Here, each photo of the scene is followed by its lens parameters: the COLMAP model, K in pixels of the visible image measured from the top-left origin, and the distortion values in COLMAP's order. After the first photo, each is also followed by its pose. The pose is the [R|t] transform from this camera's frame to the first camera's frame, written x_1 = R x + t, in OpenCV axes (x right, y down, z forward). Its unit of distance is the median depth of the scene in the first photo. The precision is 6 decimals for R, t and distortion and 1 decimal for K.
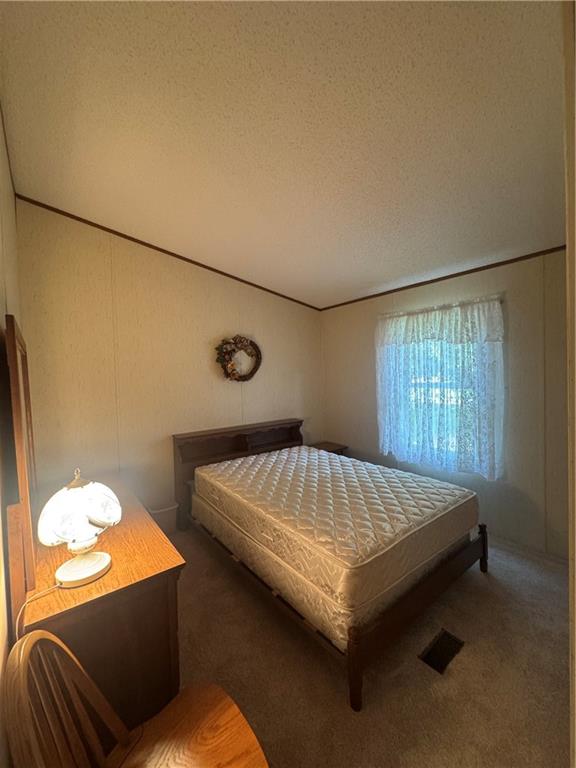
lens RADIAL K [[307.2, 0, 287.9], [0, 307.2, 385.0], [0, 0, 1]] dist [0.000817, 0.000183]
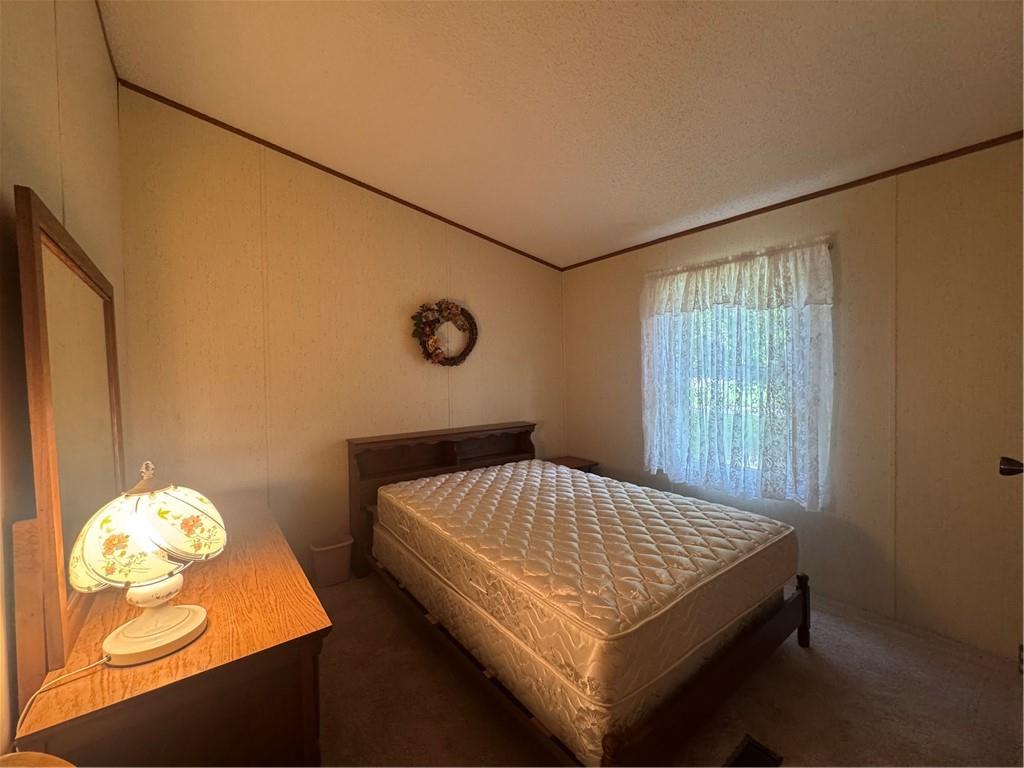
lens RADIAL K [[409.6, 0, 511.4], [0, 409.6, 385.5], [0, 0, 1]] dist [0.000817, 0.000183]
pose [[0.999839, 0.011779, -0.013546, 0.008747], [-0.011854, 0.999915, -0.005462, 0.050951], [0.013480, 0.005621, 0.999893, 0.093257]]
